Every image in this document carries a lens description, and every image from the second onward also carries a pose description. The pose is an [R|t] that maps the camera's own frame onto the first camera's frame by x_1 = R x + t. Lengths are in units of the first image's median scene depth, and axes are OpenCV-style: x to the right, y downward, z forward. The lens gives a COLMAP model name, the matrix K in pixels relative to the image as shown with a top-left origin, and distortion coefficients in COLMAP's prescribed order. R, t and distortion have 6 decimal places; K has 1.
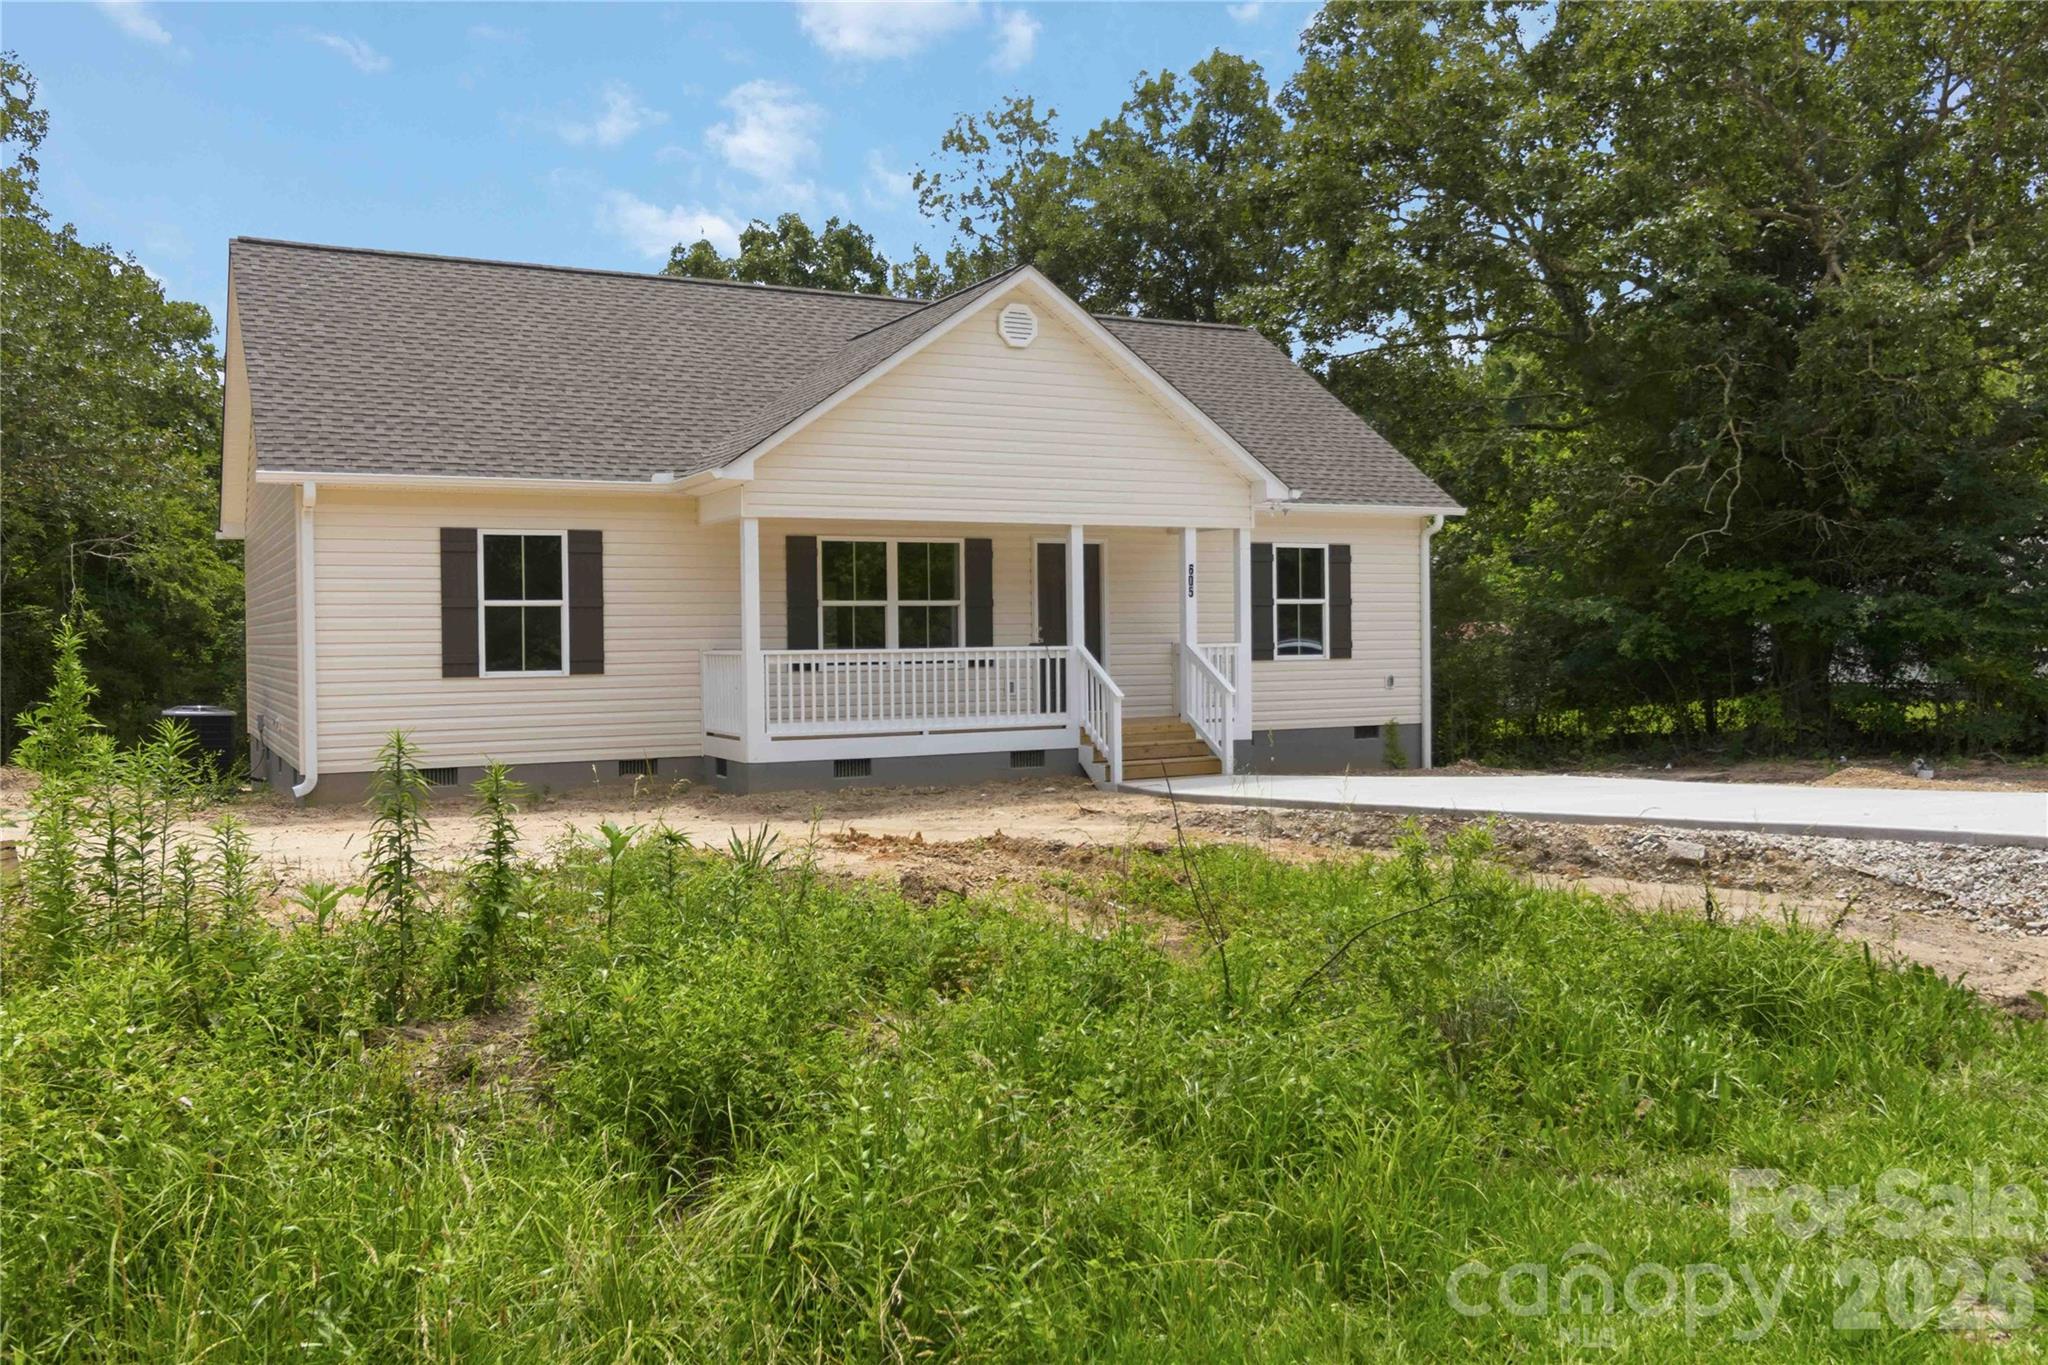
lens RADIAL K [[1602.3, 0, 1024.0], [0, 1602.3, 682.5], [0, 0, 1]] dist [0.001682, -0.000754]
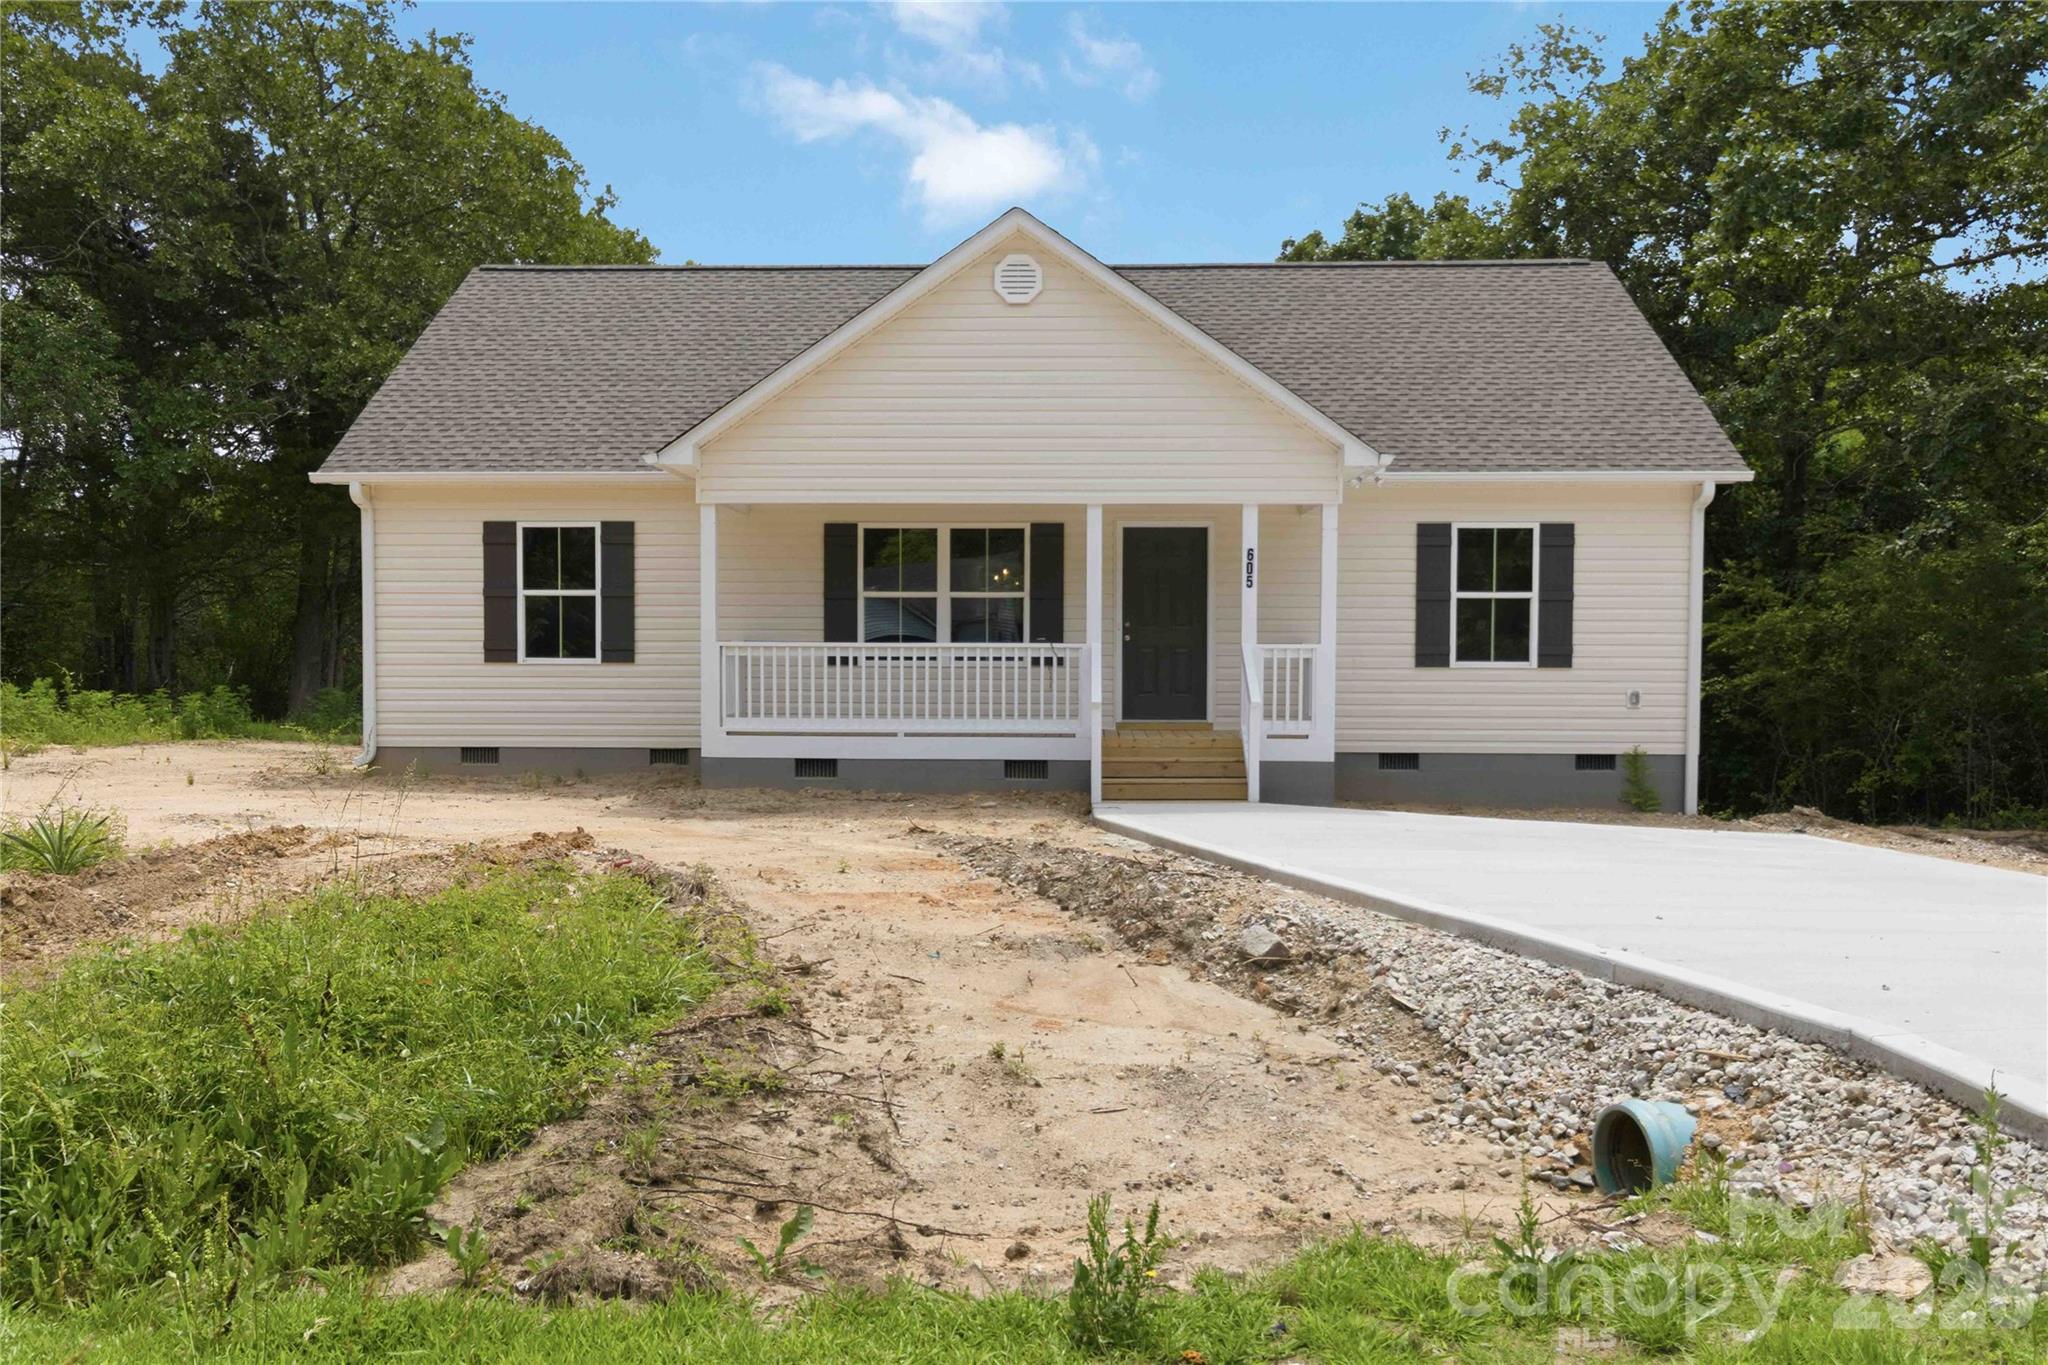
lens RADIAL K [[1602.3, 0, 1024.0], [0, 1602.3, 682.5], [0, 0, 1]] dist [0.001682, -0.000754]
pose [[0.874479, 0.029769, -0.484148, 0.417436], [-0.028829, 0.999540, 0.009388, -0.008755], [0.484205, 0.005747, 0.874936, 0.216033]]
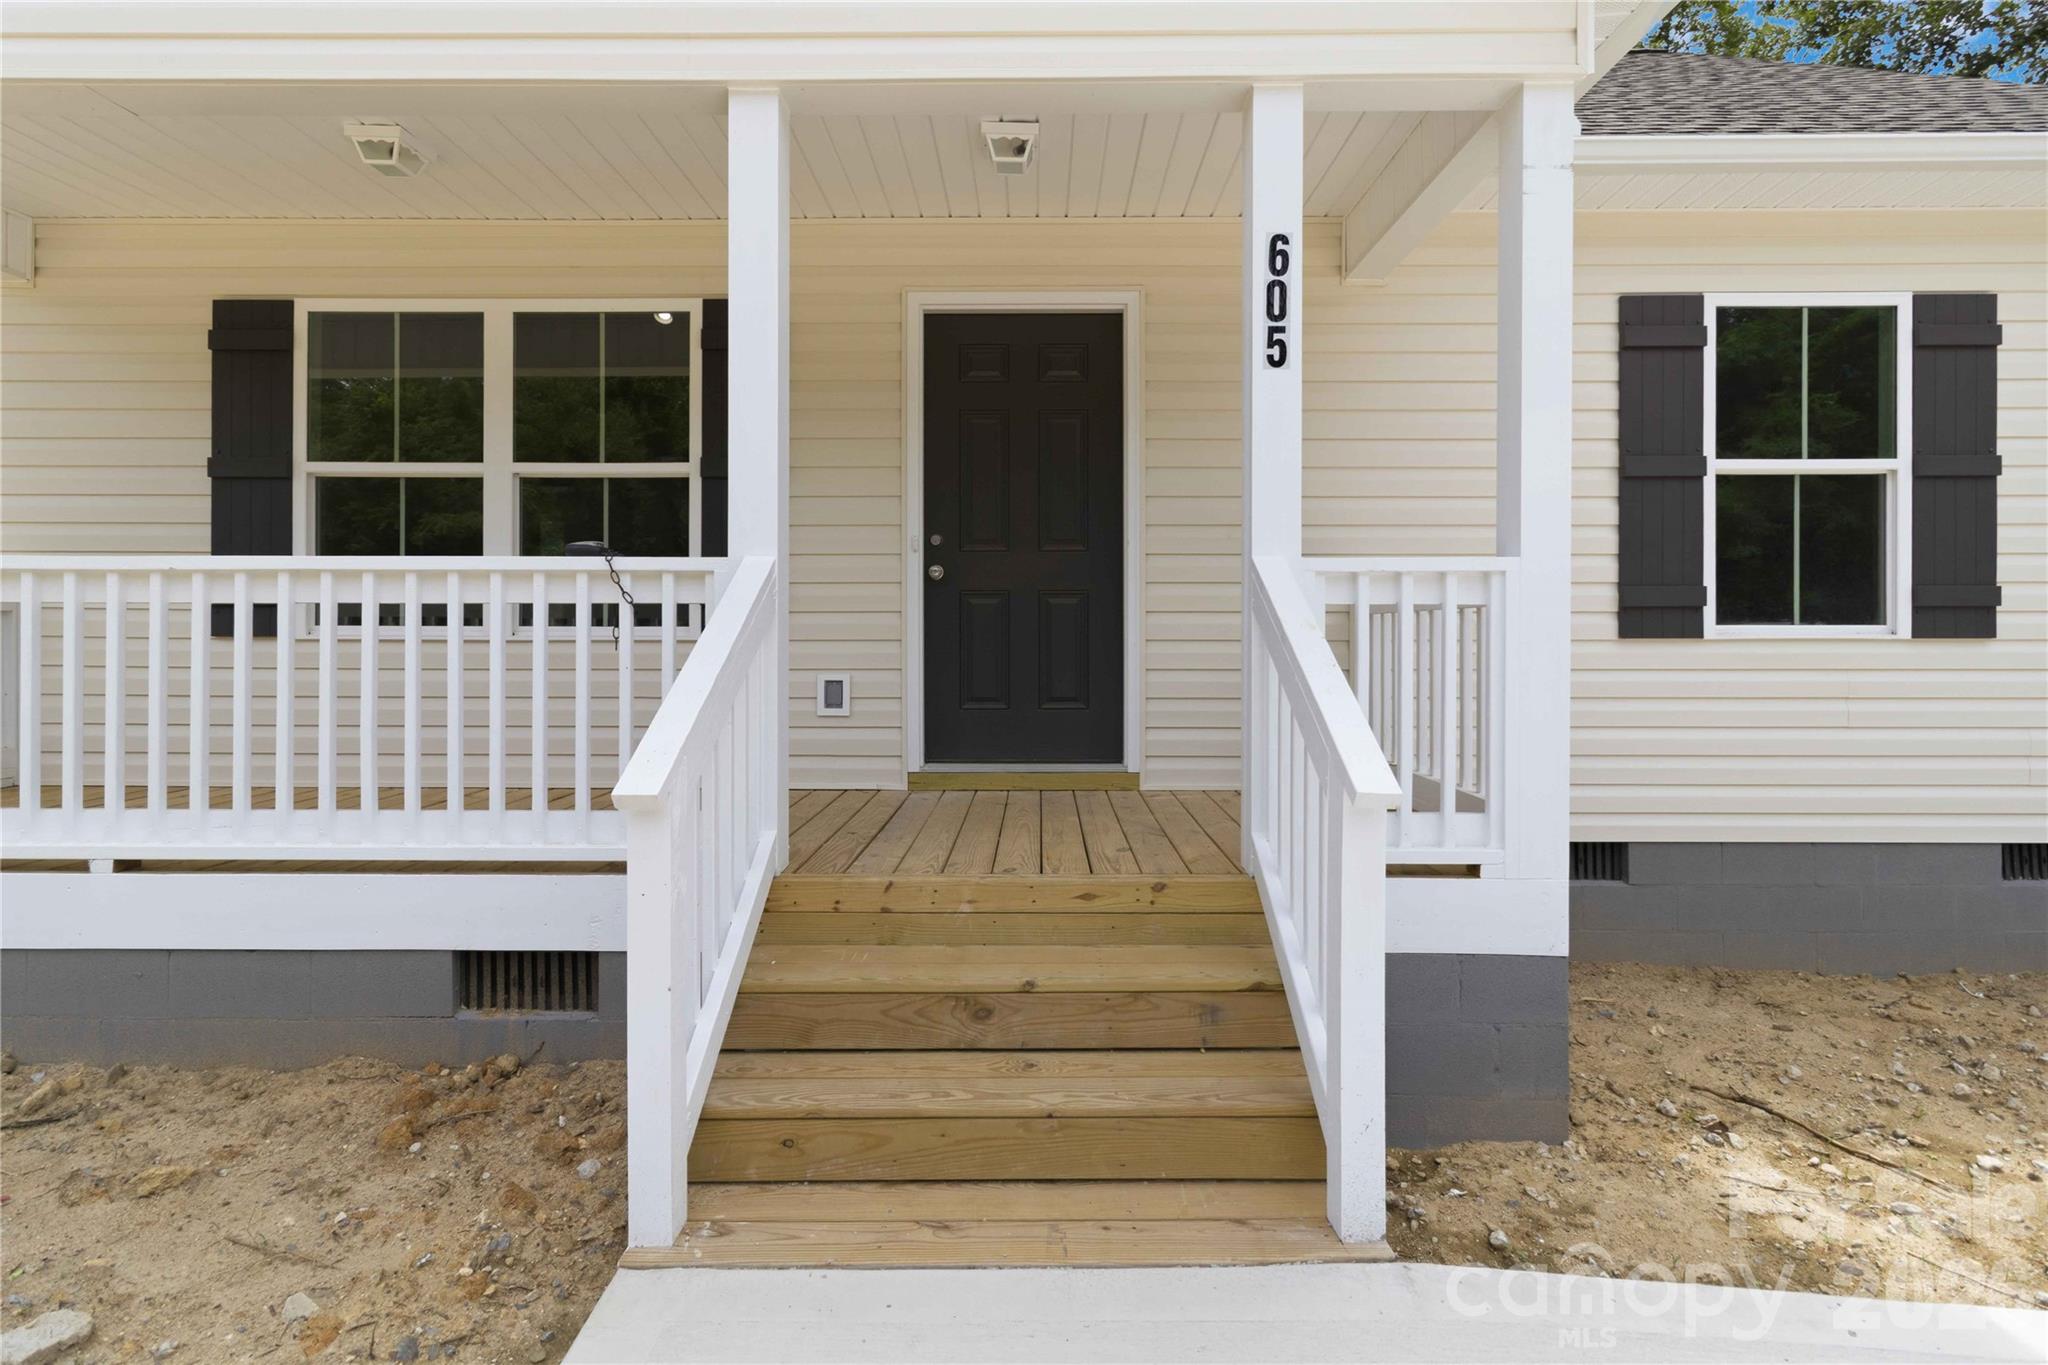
lens RADIAL K [[967.2, 0, 1011.2], [0, 967.2, 626.8], [0, 0, 1]] dist [0.002391, 0.000349]
pose [[0.882439, 0.012016, -0.470273, 0.142387], [-0.026181, 0.999379, -0.023592, -0.008769], [0.469698, 0.033130, 0.882205, 0.869559]]
